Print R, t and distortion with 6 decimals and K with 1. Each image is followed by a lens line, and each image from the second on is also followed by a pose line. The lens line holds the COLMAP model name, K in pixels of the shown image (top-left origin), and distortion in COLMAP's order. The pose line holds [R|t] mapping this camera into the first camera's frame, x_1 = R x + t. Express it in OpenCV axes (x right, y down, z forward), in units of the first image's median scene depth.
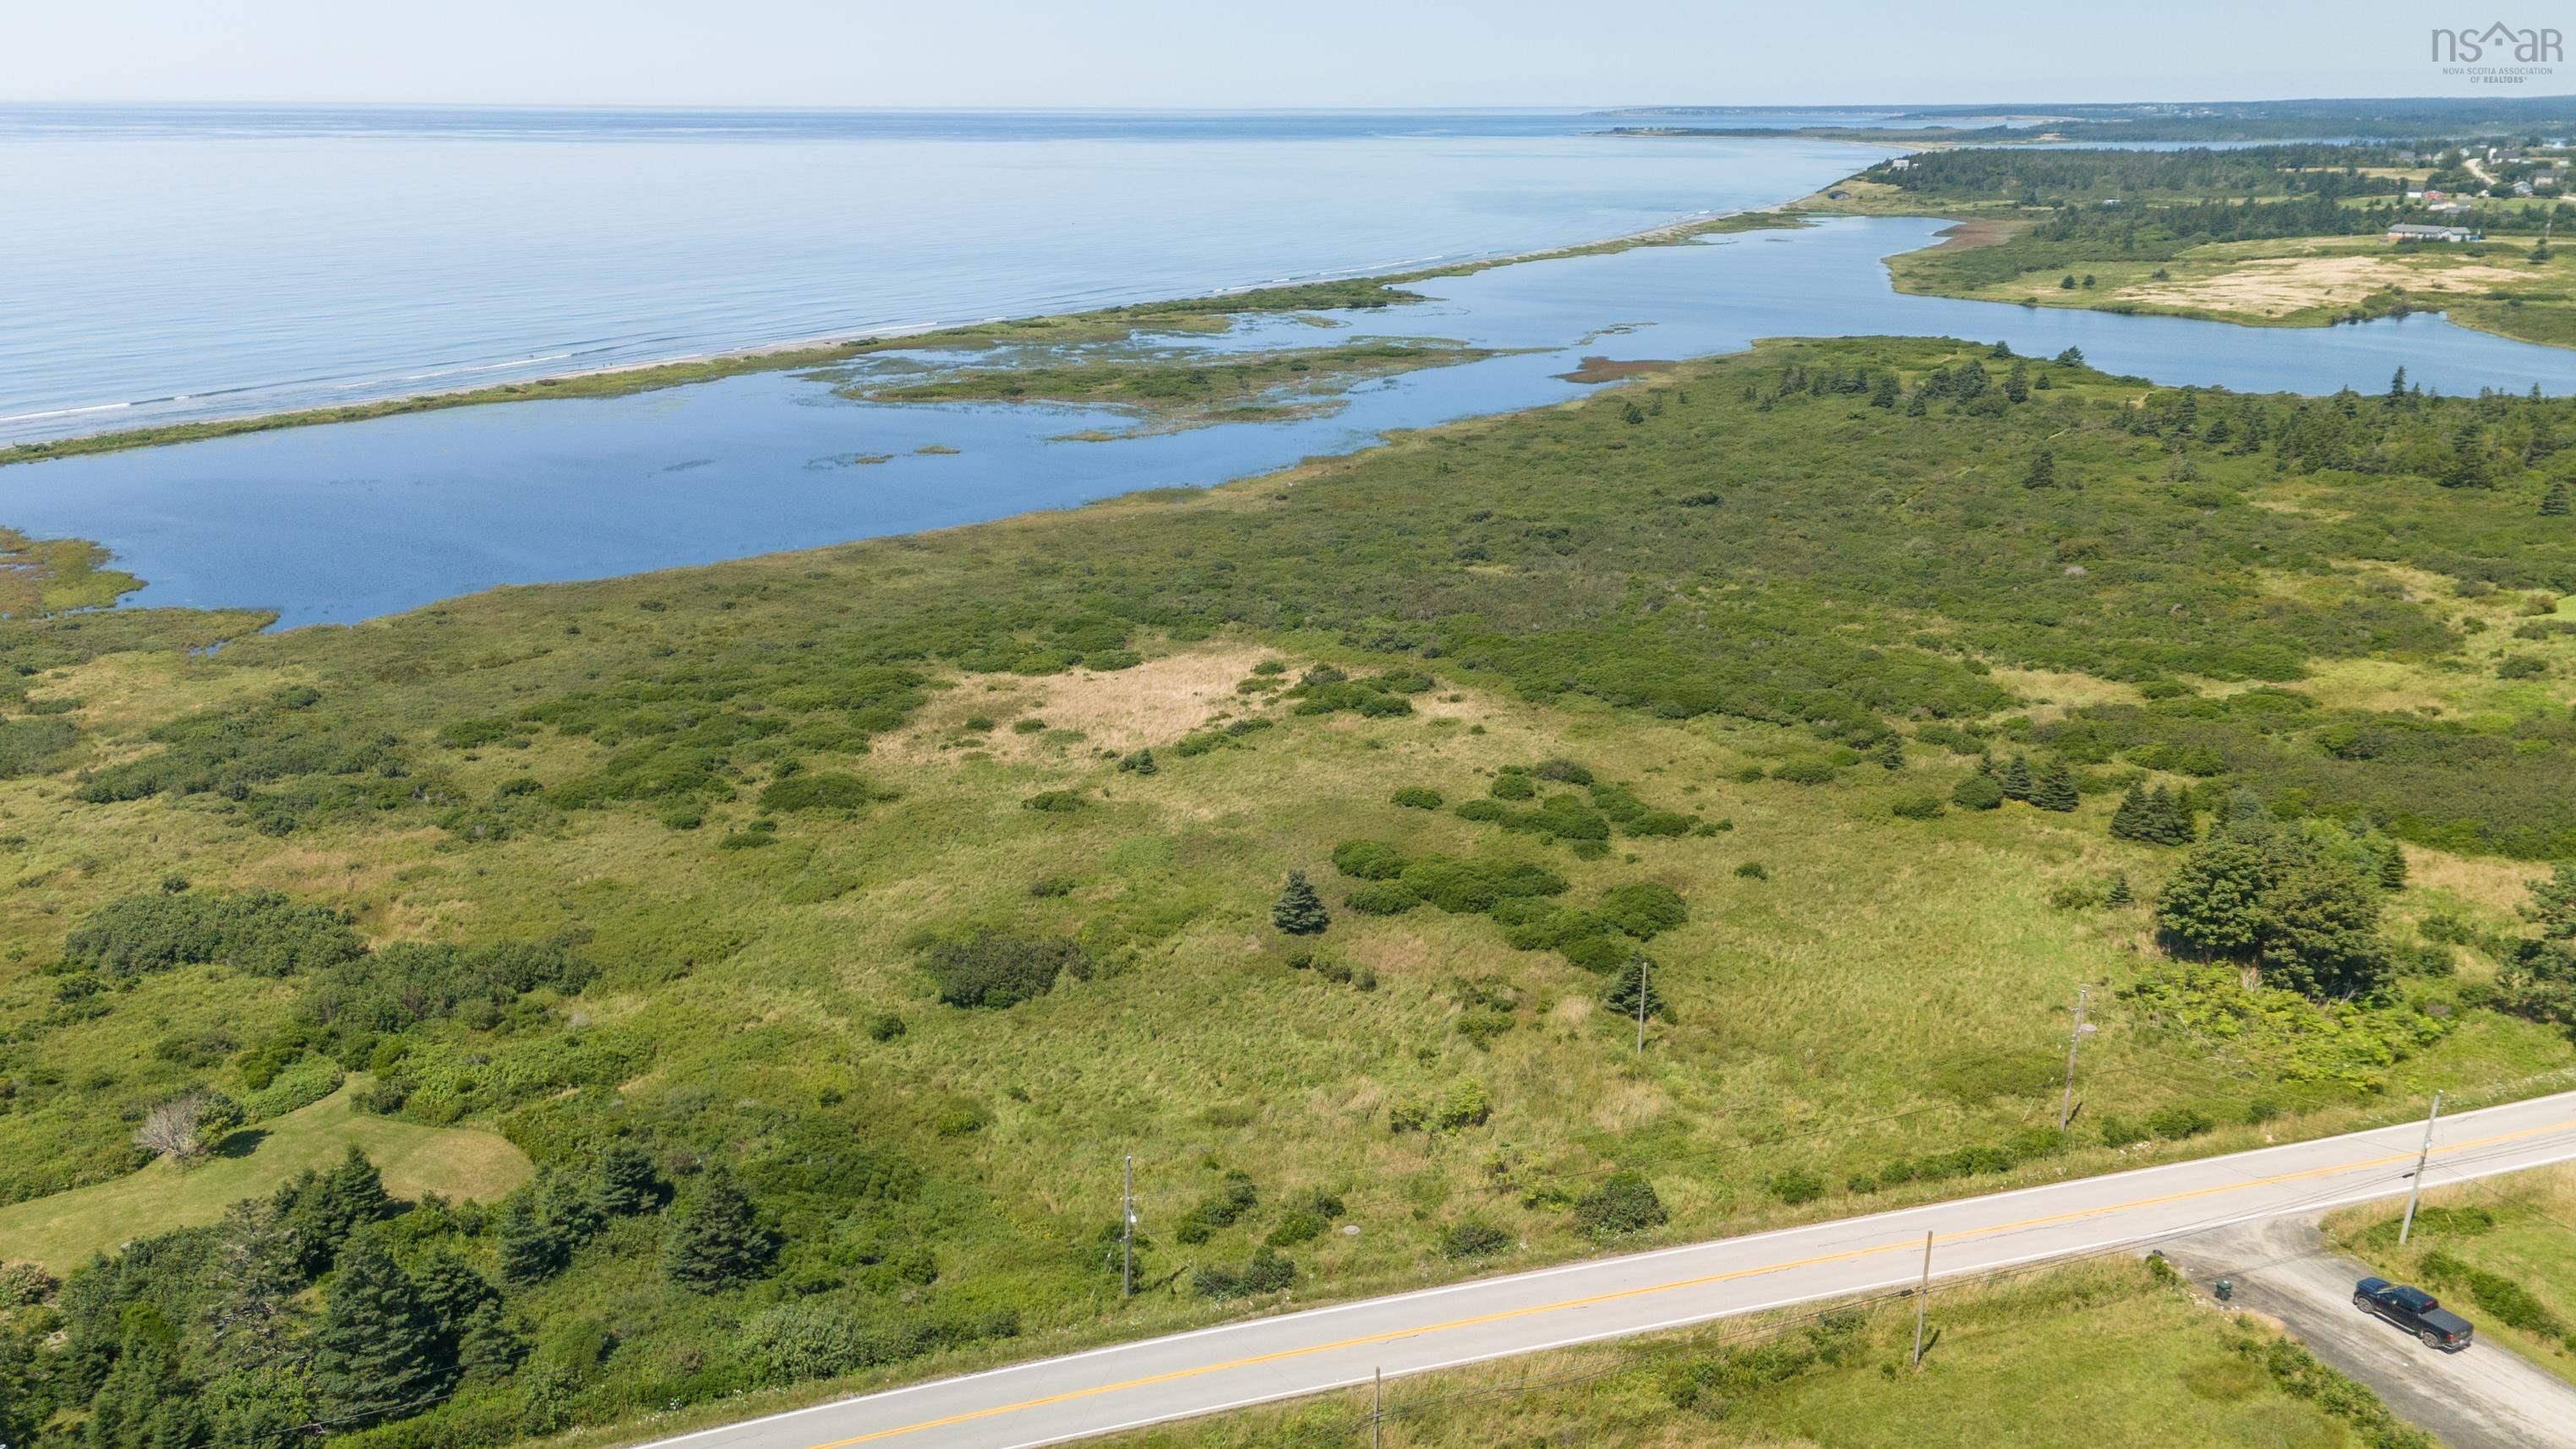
lens RADIAL K [[1937.6, 0, 1288.0], [0, 1937.6, 724.5], [0, 0, 1]] dist [0.089725, -0.086517]
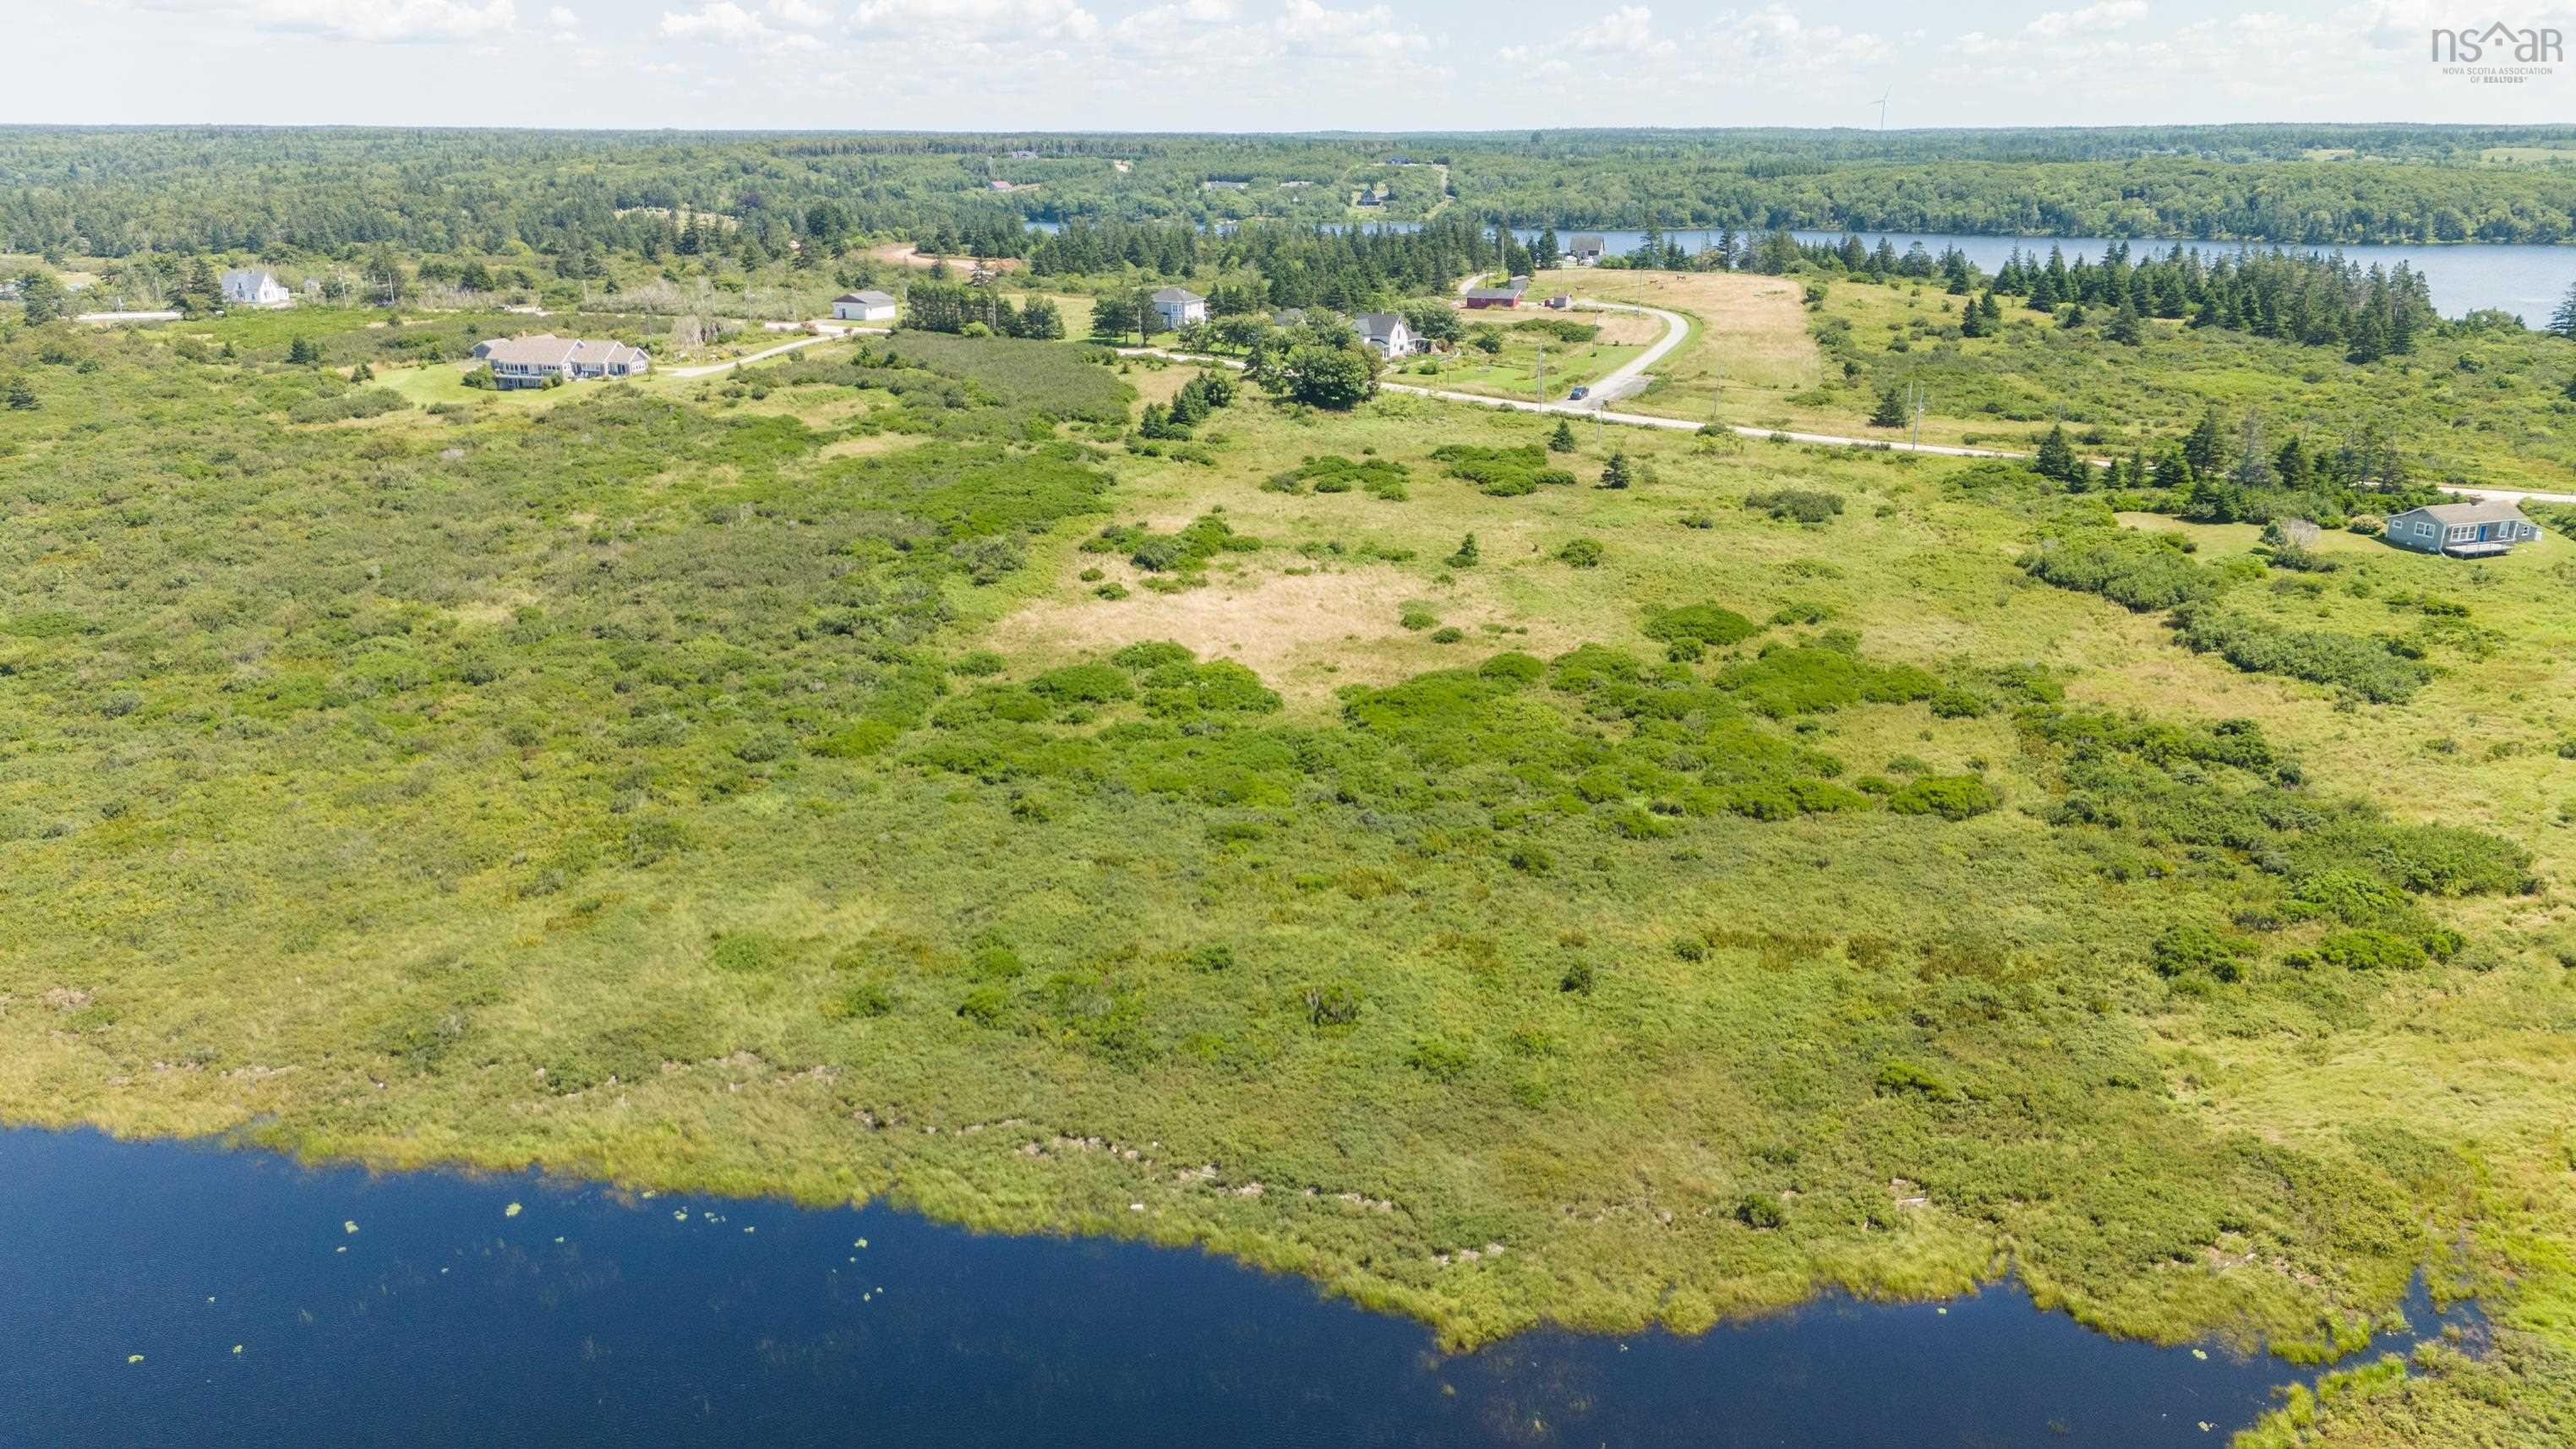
lens RADIAL K [[1905.8, 0, 1288.0], [0, 1905.8, 724.5], [0, 0, 1]] dist [0.080625, -0.072517]
pose [[-0.617965, -0.236512, 0.749787, -0.876578], [0.245497, 0.847945, 0.469809, -0.442579], [-0.746894, 0.474396, -0.465938, 1.679392]]
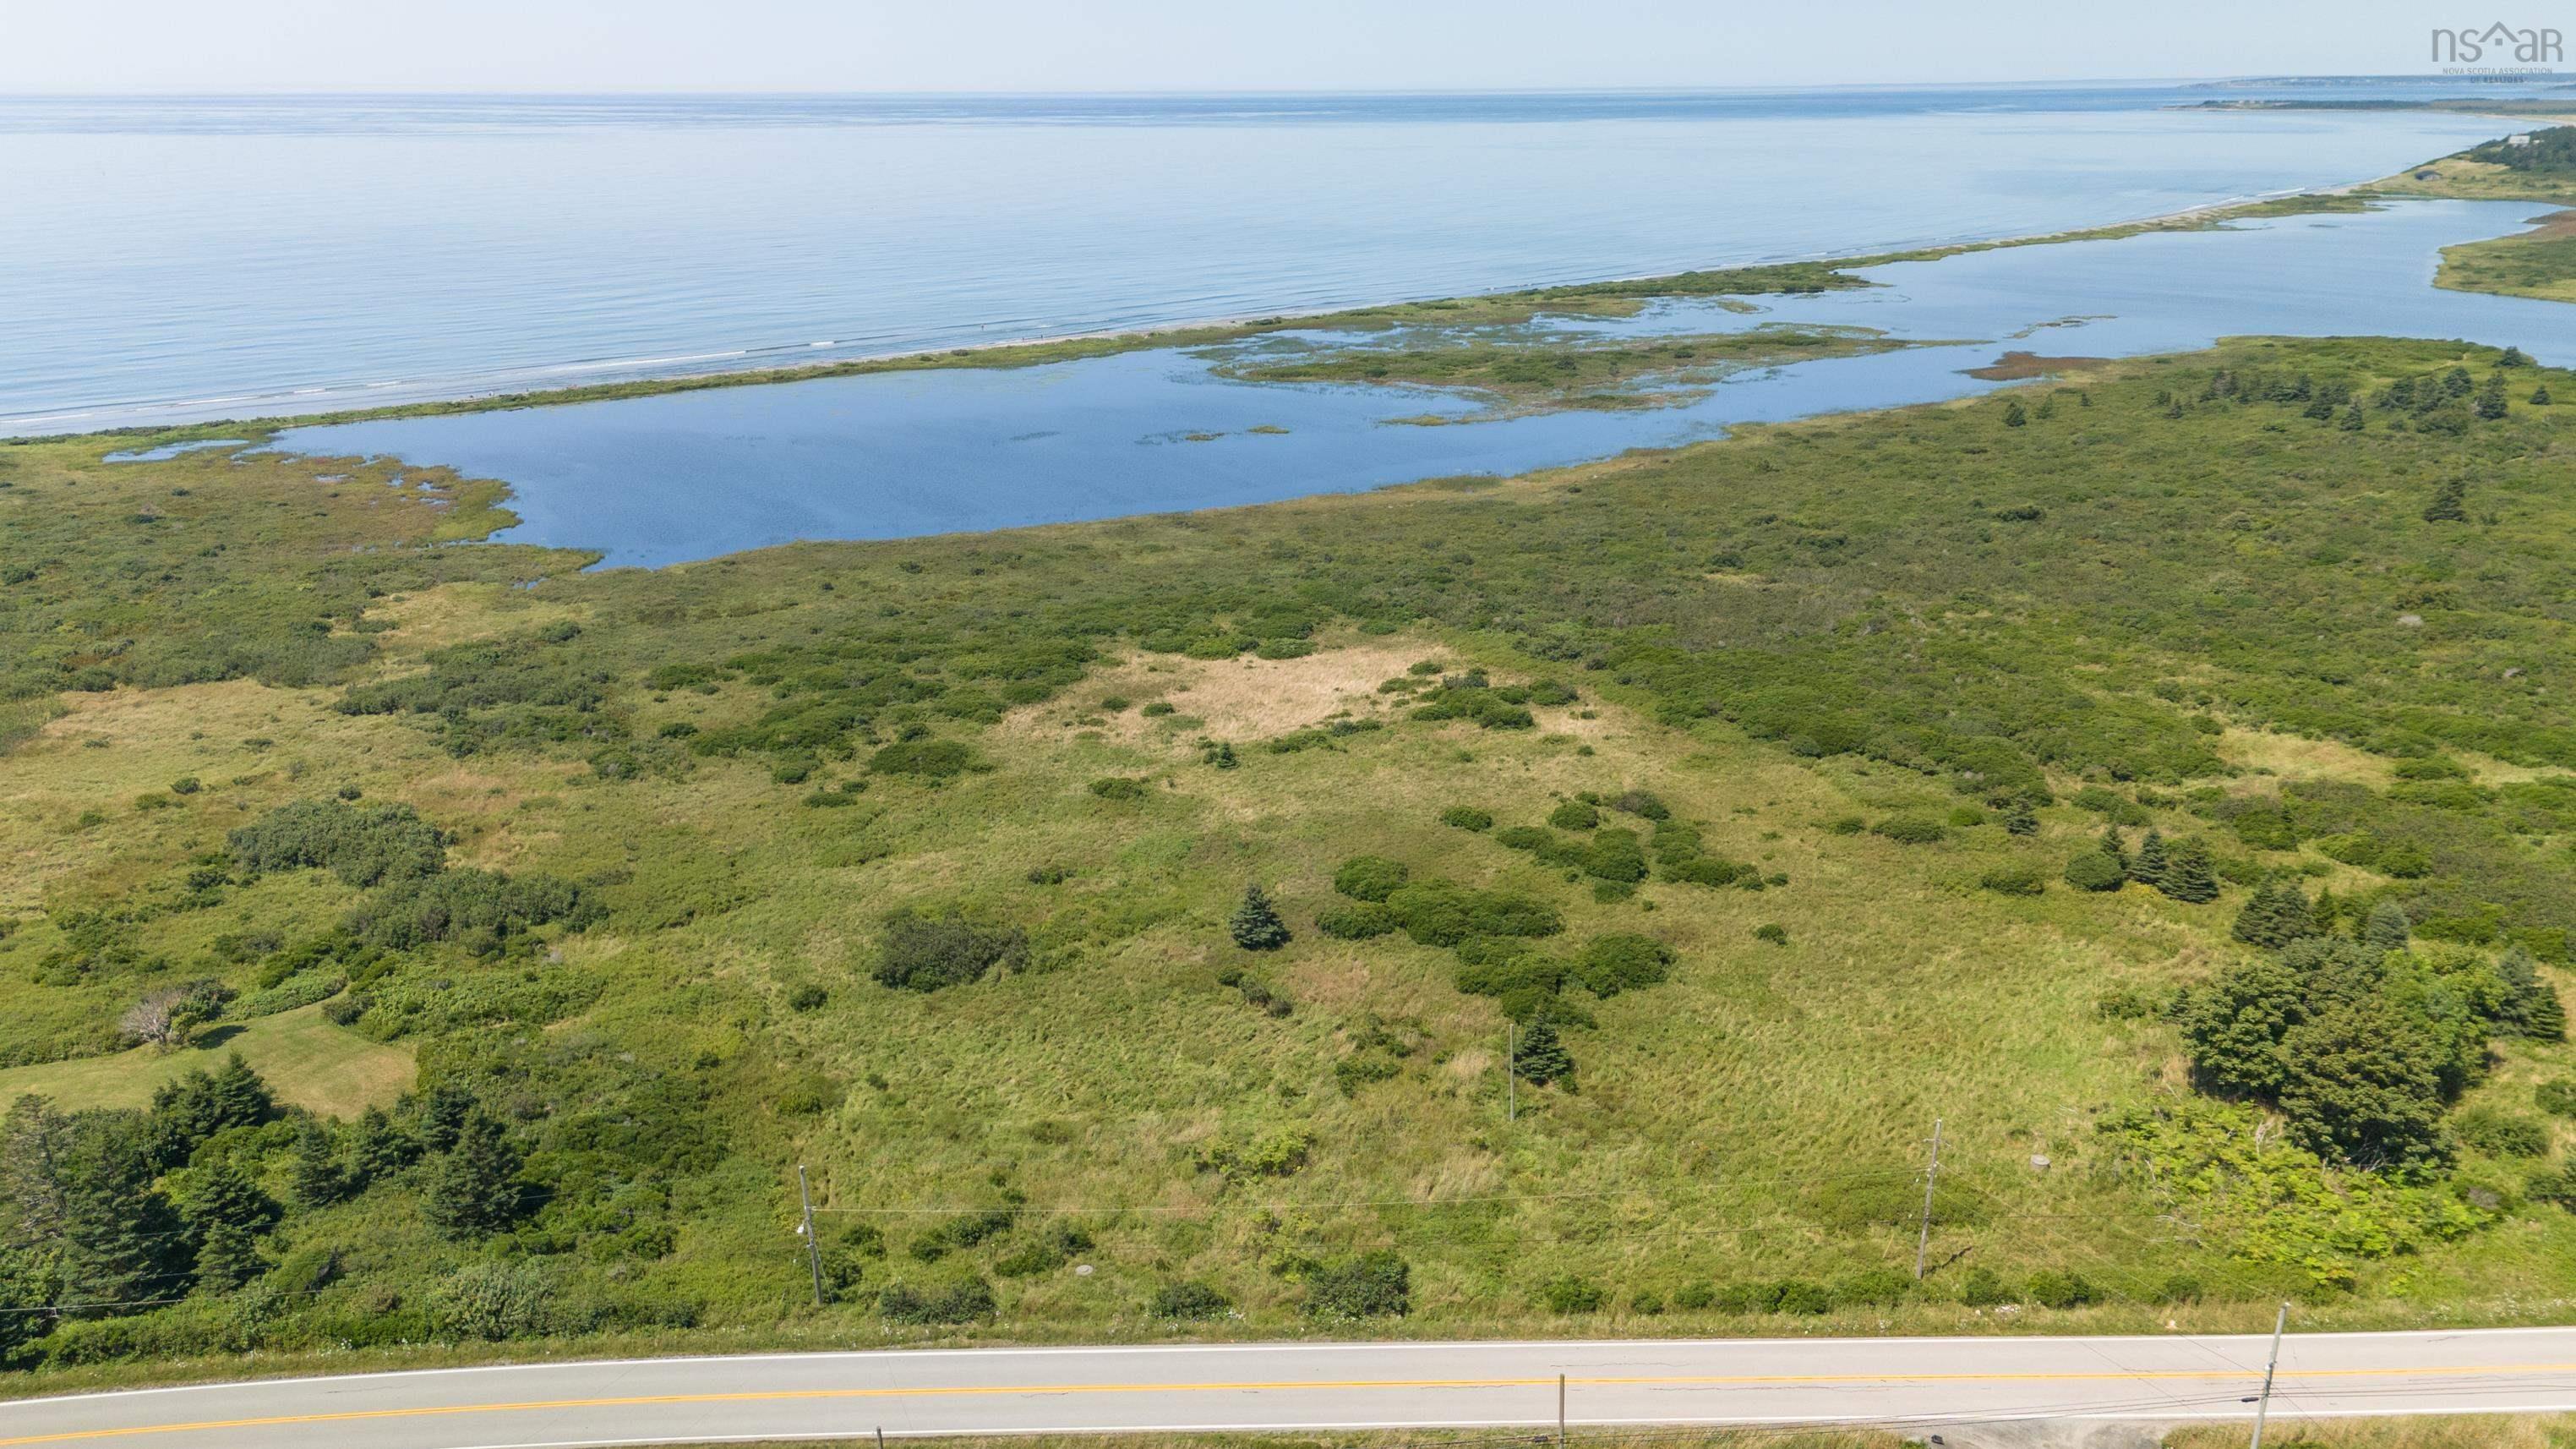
lens RADIAL K [[1906.4, 0, 1288.0], [0, 1906.4, 724.5], [0, 0, 1]] dist [0.080625, -0.072517]
pose [[0.962766, 0.078965, -0.258546, 0.212729], [-0.075416, 0.996872, 0.023633, -0.022485], [0.259604, -0.003255, 0.965710, 0.070859]]
